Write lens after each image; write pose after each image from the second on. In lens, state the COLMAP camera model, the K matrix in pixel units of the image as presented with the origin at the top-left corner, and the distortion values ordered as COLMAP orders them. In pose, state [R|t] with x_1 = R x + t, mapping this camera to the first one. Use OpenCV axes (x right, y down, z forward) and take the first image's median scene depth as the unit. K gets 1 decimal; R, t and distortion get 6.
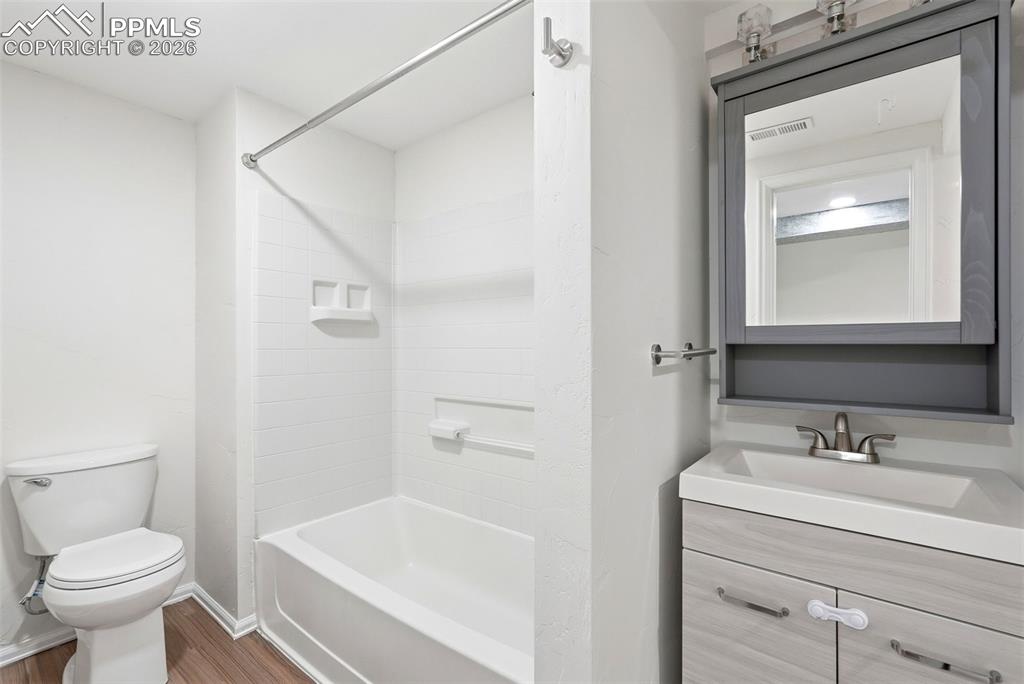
lens RADIAL K [[455.4, 0, 511.9], [0, 455.4, 345.1], [0, 0, 1]] dist [-0.003533, 0.000777]
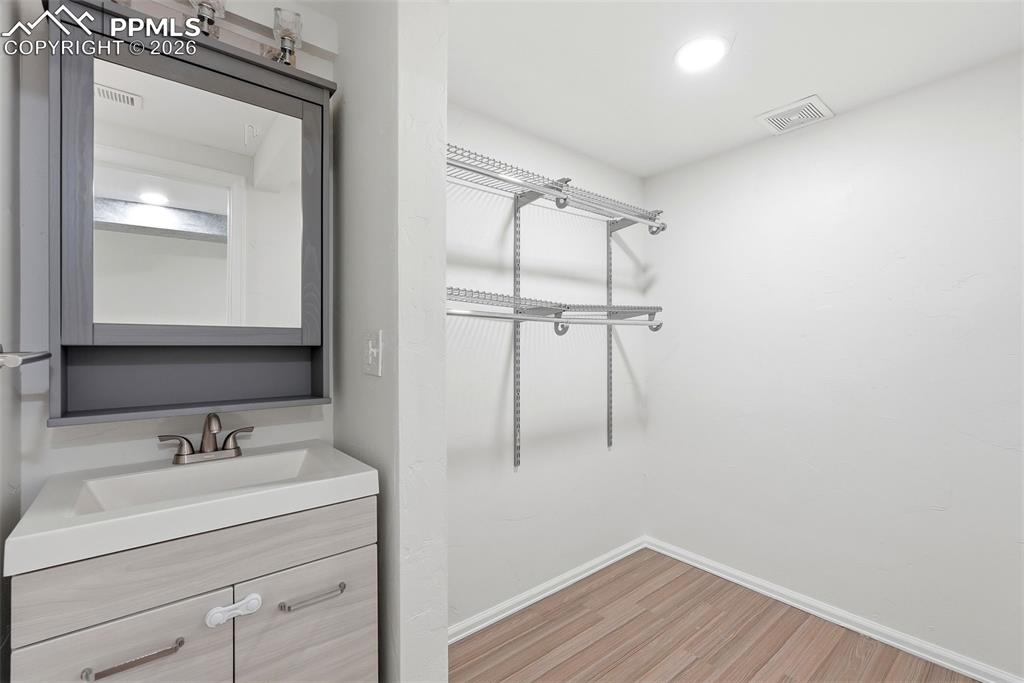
lens RADIAL K [[455.4, 0, 511.9], [0, 455.4, 344.6], [0, 0, 1]] dist [-0.003533, 0.000777]
pose [[0.208235, 0.004129, 0.978070, -0.119490], [0.002476, 0.999986, -0.004749, 0.002018], [-0.978076, 0.003411, 0.208221, 0.135281]]
